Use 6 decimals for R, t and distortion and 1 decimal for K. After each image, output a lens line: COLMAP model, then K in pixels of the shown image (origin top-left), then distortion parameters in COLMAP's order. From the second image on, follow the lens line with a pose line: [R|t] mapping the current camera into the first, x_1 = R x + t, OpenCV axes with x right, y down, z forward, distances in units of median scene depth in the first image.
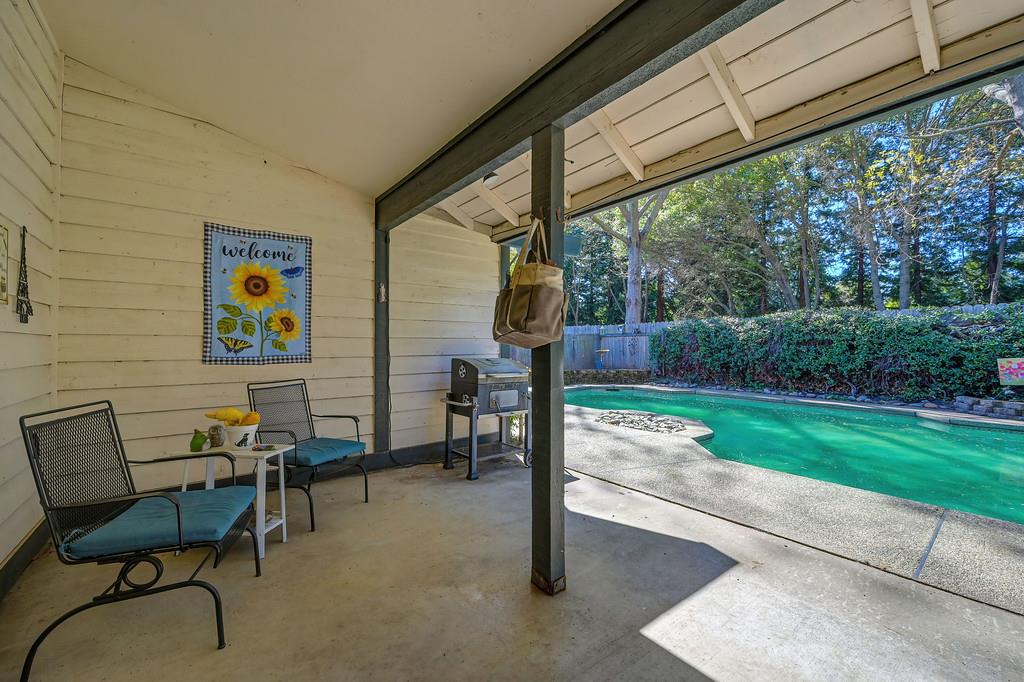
lens RADIAL K [[403.6, 0, 512.0], [0, 403.6, 341.0], [0, 0, 1]] dist [-0.001879, 0.000067]
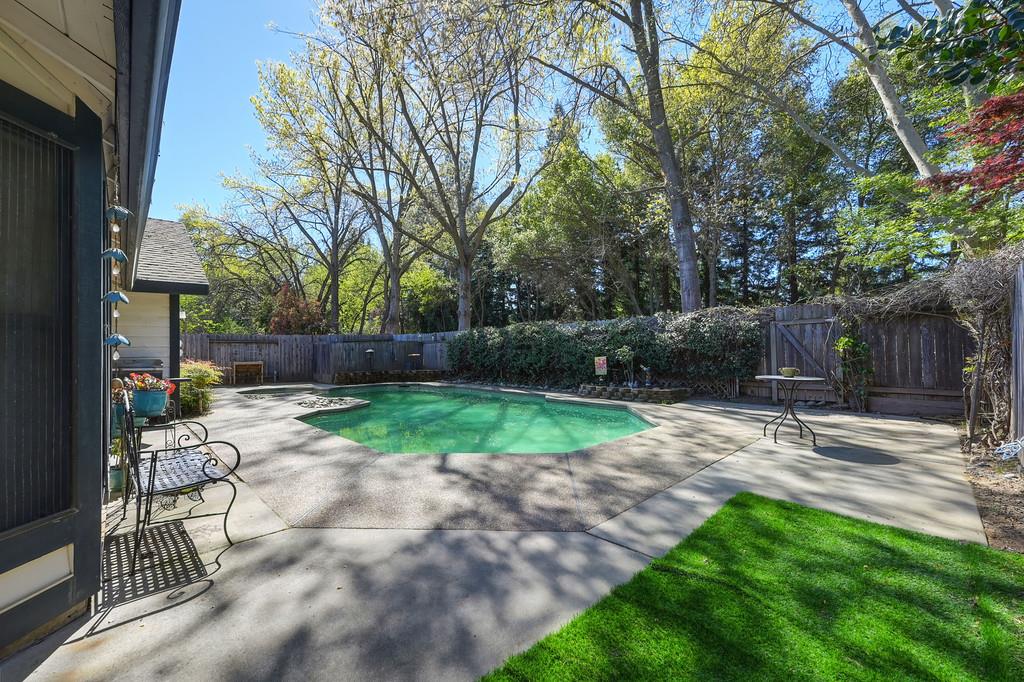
lens RADIAL K [[403.6, 0, 512.0], [0, 403.6, 341.0], [0, 0, 1]] dist [-0.001879, 0.000067]
pose [[0.995061, -0.005457, 0.099111, 1.609755], [0.006447, 0.999932, -0.009670, -0.013945], [-0.099051, 0.010261, 0.995029, -0.952813]]
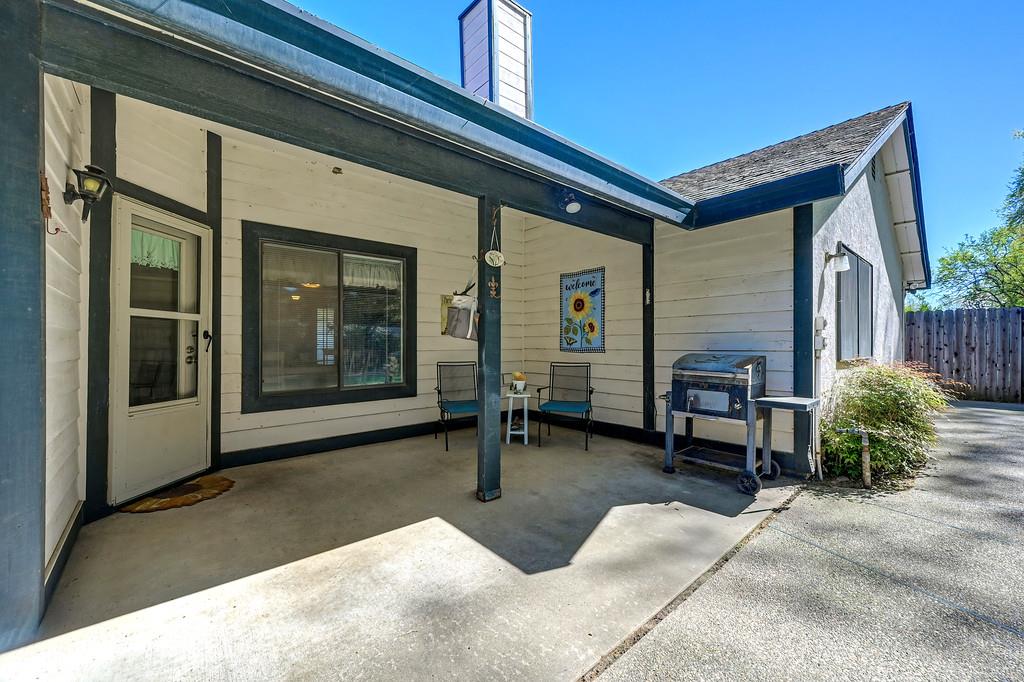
lens RADIAL K [[403.6, 0, 512.0], [0, 403.6, 341.0], [0, 0, 1]] dist [-0.001879, 0.000067]
pose [[0.068504, -0.004334, -0.997641, 0.961110], [0.013991, 0.999896, -0.003383, 0.011535], [0.997553, -0.013726, 0.068558, 0.589736]]
